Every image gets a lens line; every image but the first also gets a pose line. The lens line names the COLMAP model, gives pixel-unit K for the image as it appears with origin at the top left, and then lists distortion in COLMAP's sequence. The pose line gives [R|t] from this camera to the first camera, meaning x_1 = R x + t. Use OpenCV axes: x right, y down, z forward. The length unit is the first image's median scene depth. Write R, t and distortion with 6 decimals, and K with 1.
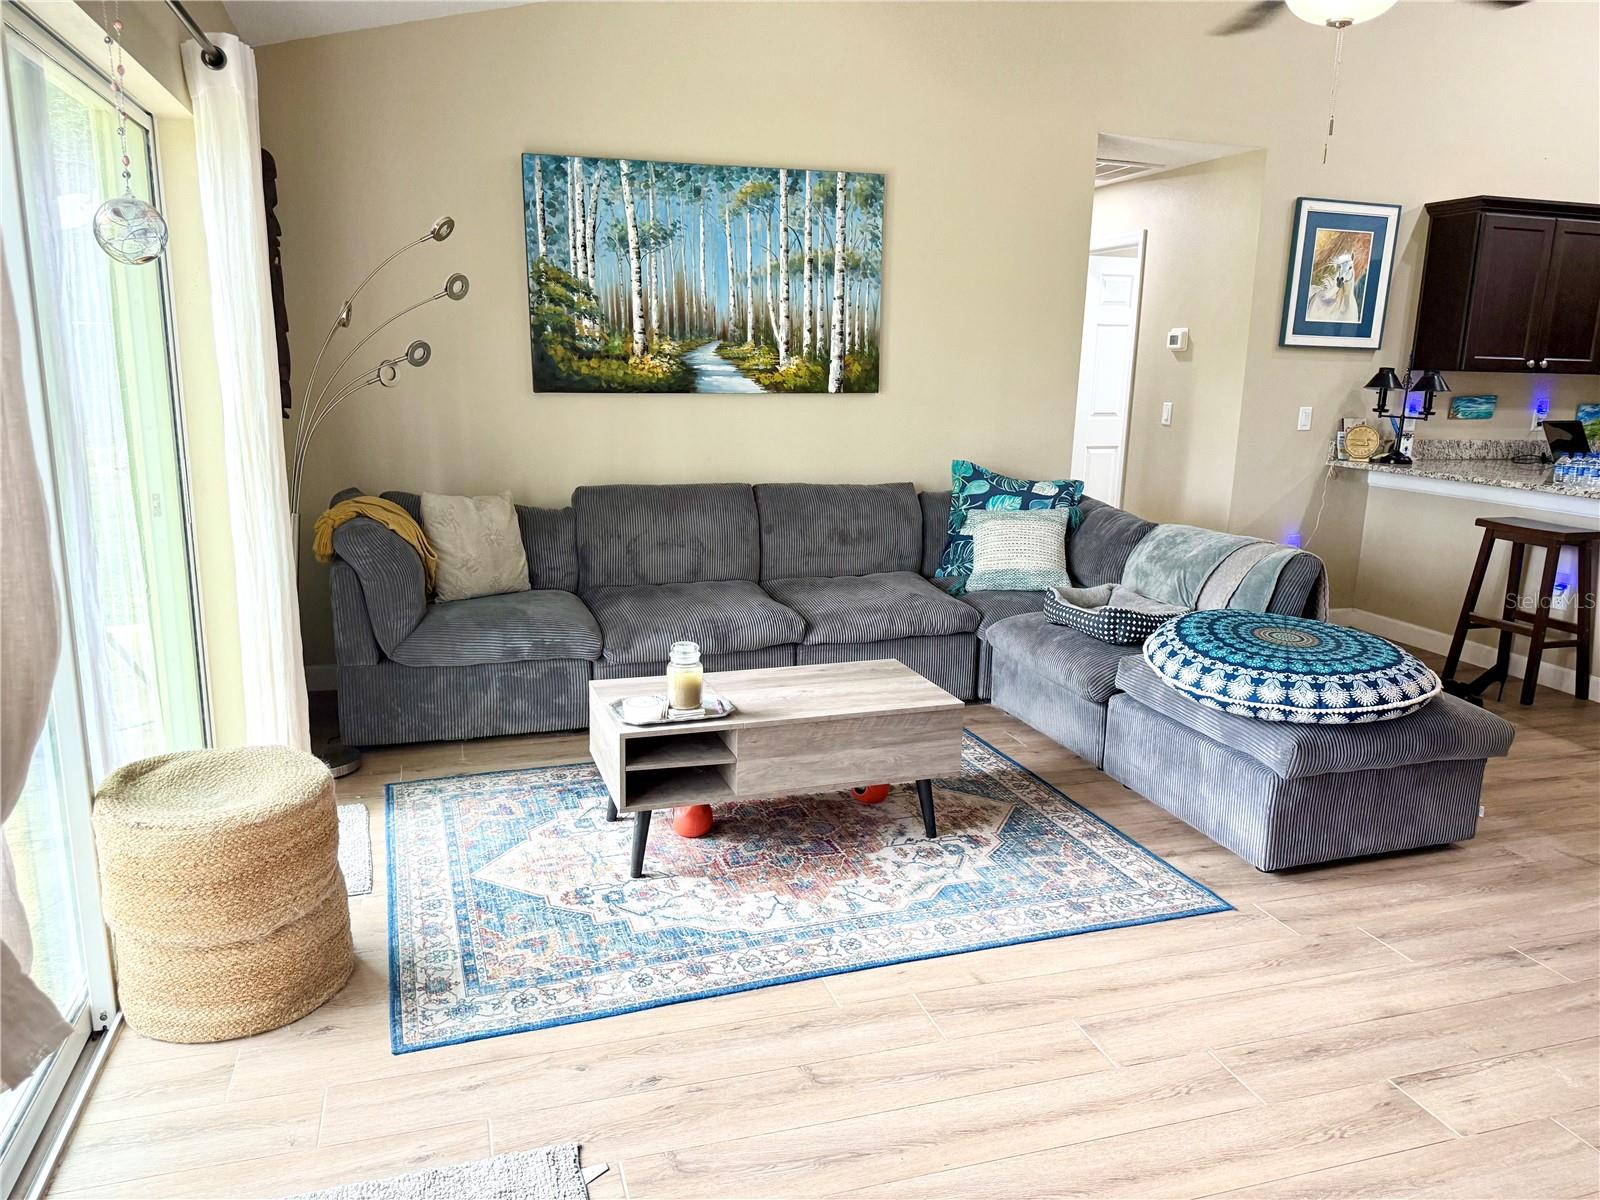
lens RADIAL K [[1124.9, 0, 788.0], [0, 1124.9, 616.3], [0, 0, 1]] dist [0.069491, -0.085404]
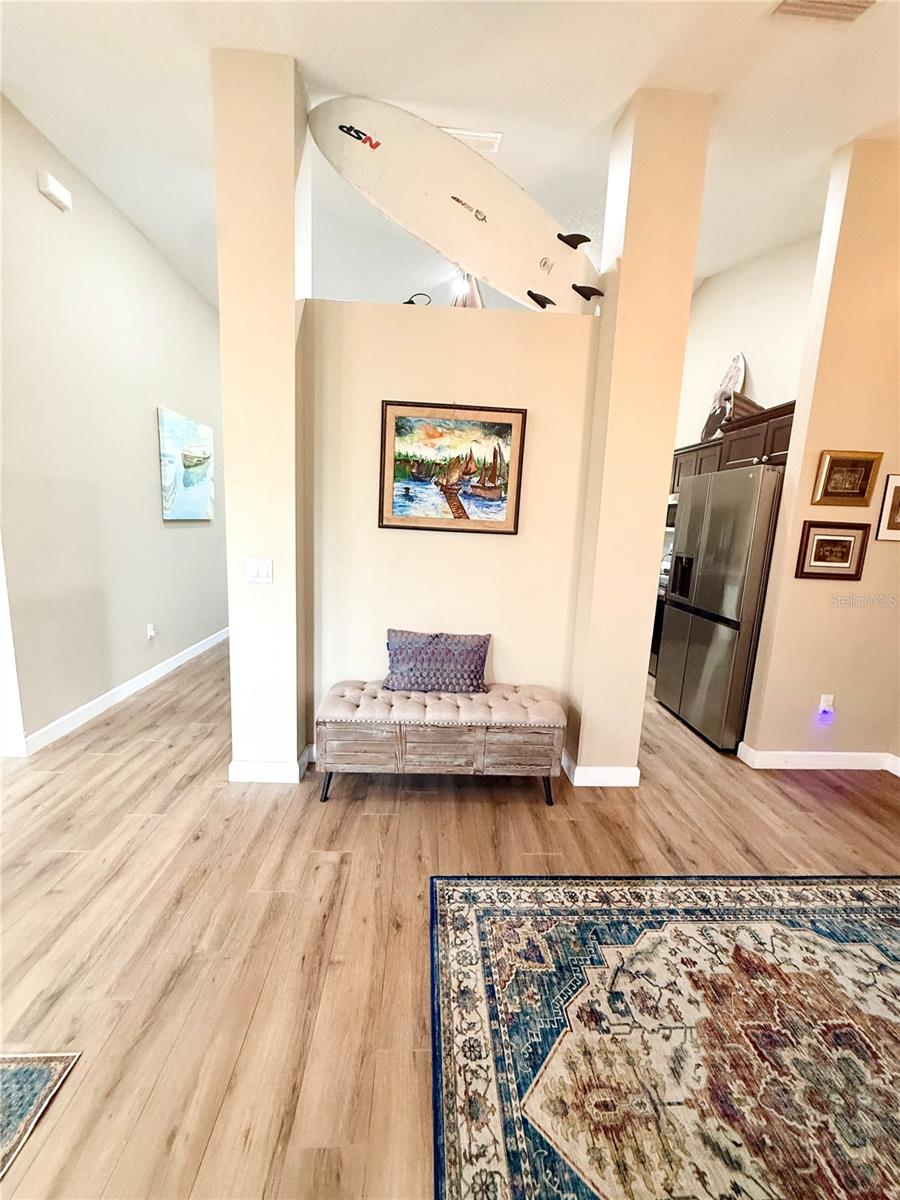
lens RADIAL K [[477.4, 0, 448.7], [0, 477.4, 597.3], [0, 0, 1]] dist [0.001398, -0.000033]
pose [[0.957717, 0.061169, -0.281133, -0.162840], [-0.084182, 0.993952, -0.070513, -0.090580], [0.275119, 0.091198, 0.957075, 0.378679]]
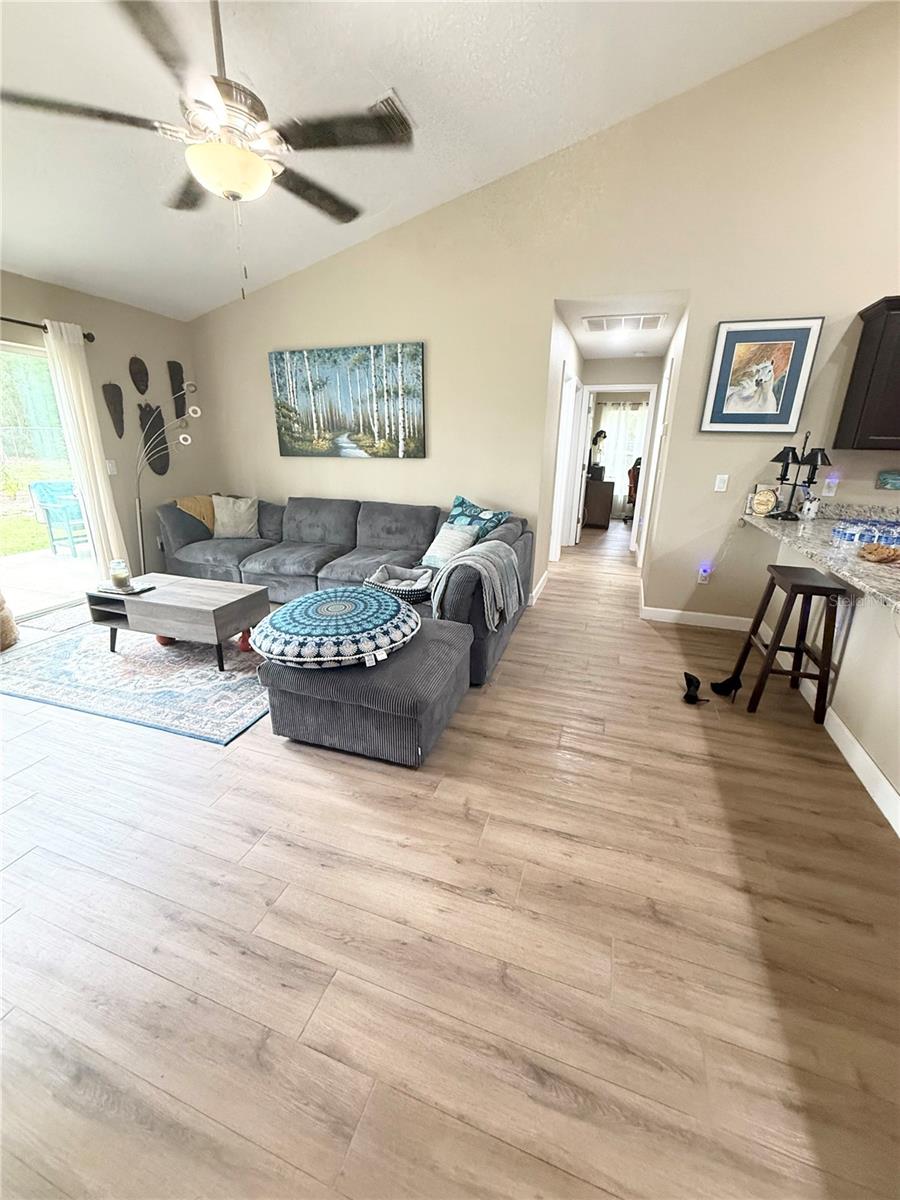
lens RADIAL K [[477.4, 0, 449.2], [0, 477.4, 598.5], [0, 0, 1]] dist [0.001398, -0.000033]
pose [[0.802414, 0.178585, -0.569419, 0.671651], [-0.132636, 0.983678, 0.121599, -0.070634], [0.581841, -0.022047, 0.813004, 0.374289]]
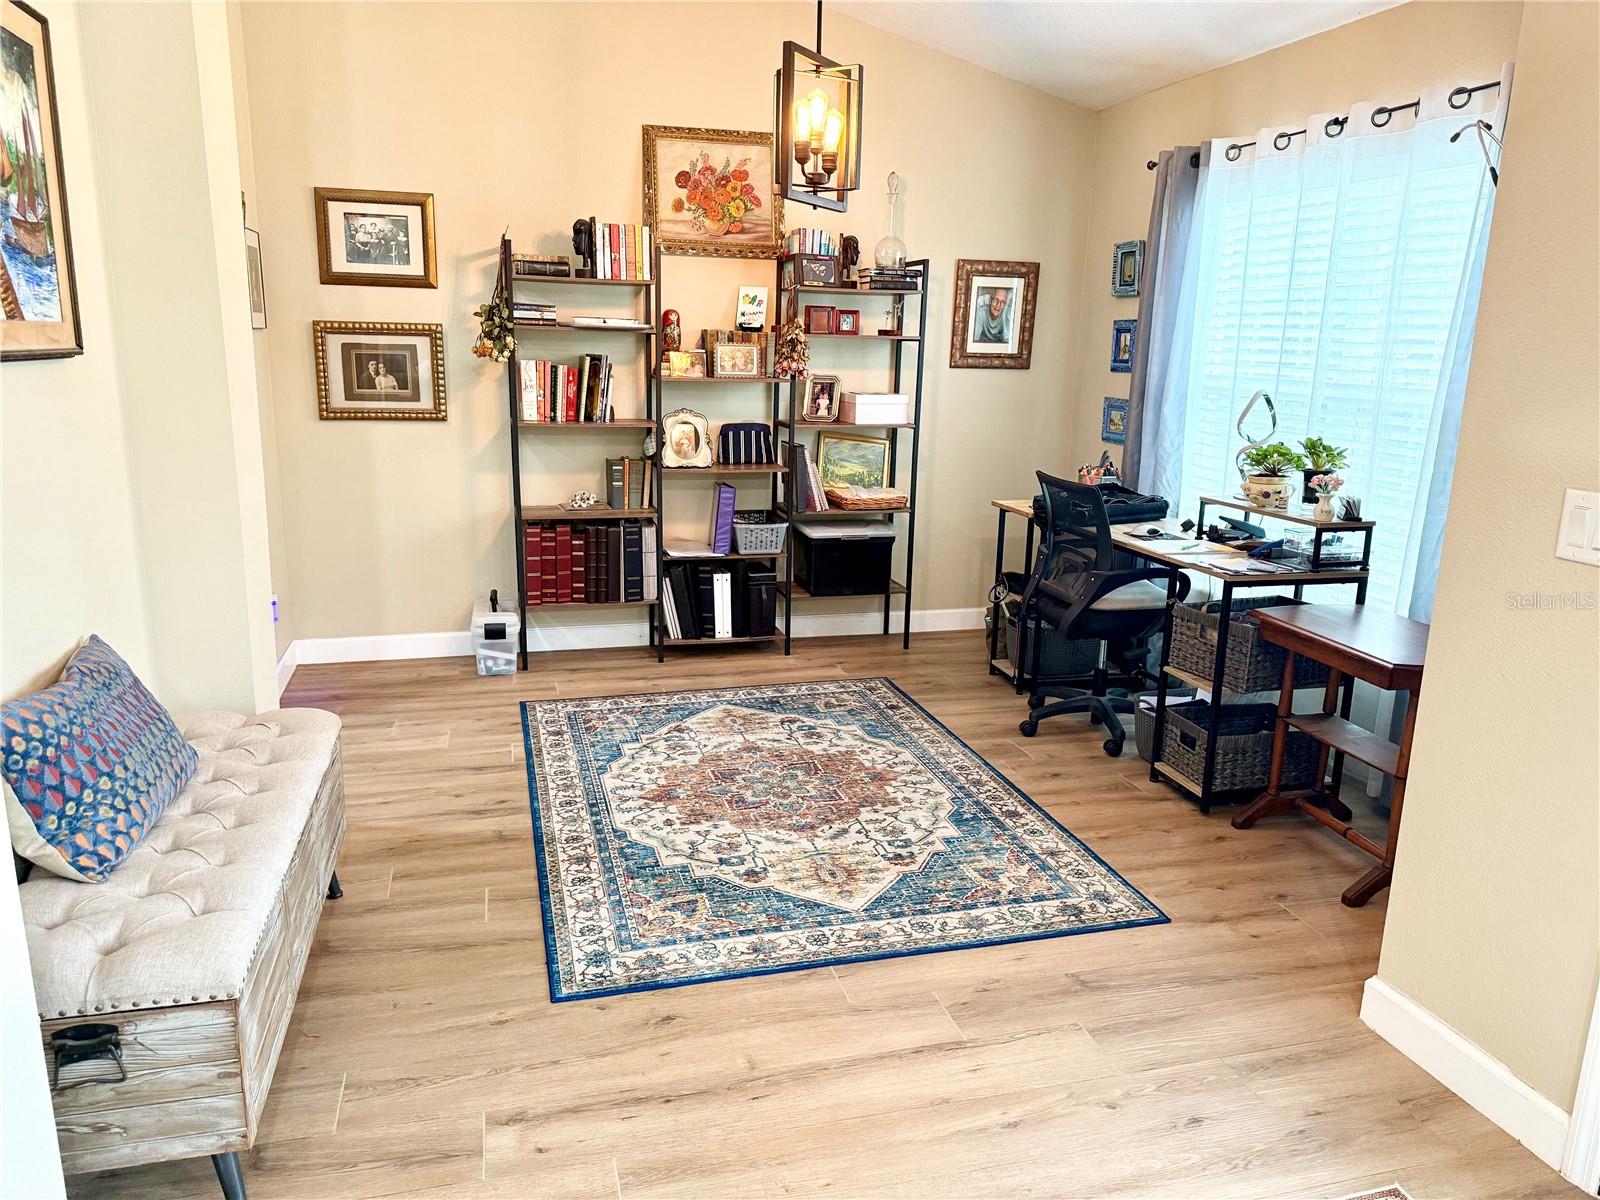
lens RADIAL K [[1124.9, 0, 797.1], [0, 1124.9, 595.7], [0, 0, 1]] dist [0.069491, -0.085404]
pose [[0.073357, -0.244435, 0.966887, -0.719052], [0.214292, 0.950717, 0.224089, -0.152048], [-0.974011, 0.190757, 0.122122, 0.571036]]
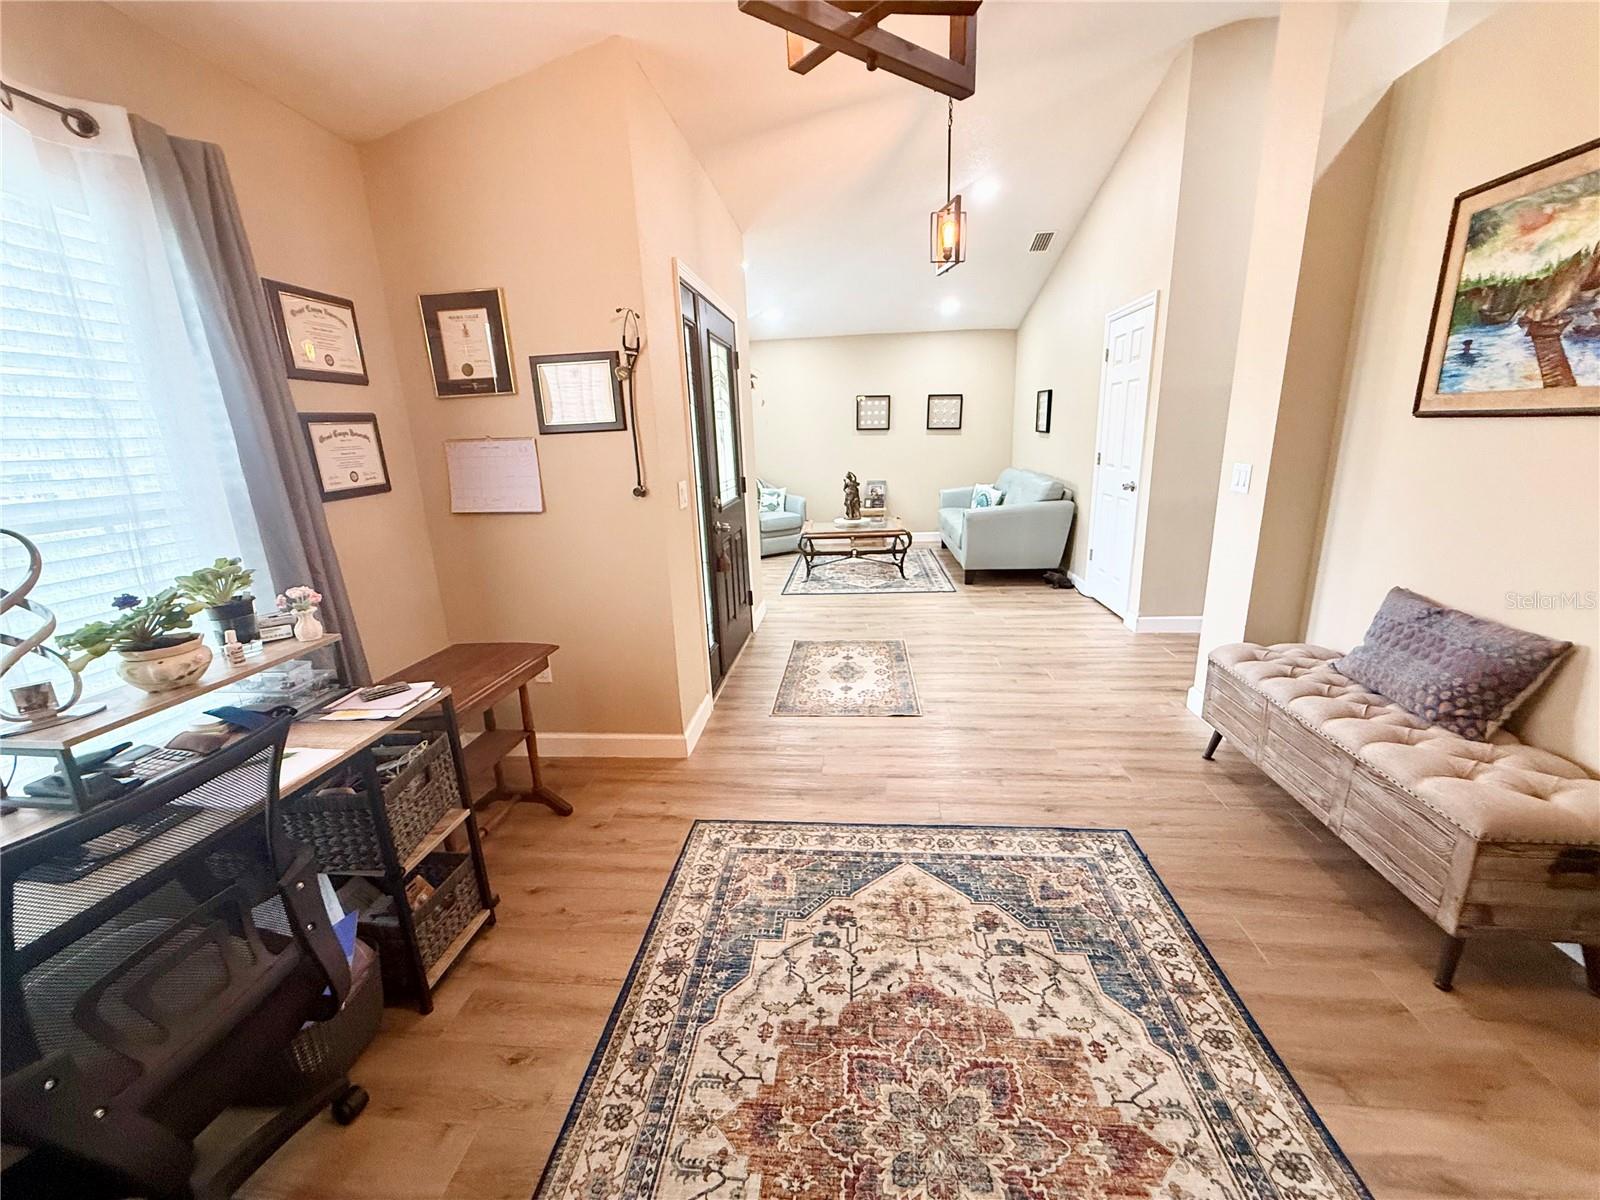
lens RADIAL K [[636.5, 0, 802.0], [0, 636.5, 596.4], [0, 0, 1]] dist [0.001398, -0.000033]
pose [[-0.419368, 0.215643, -0.881832, 0.193954], [-0.185468, 0.930538, 0.315755, -0.145302], [0.888669, 0.295969, -0.350243, 0.679056]]
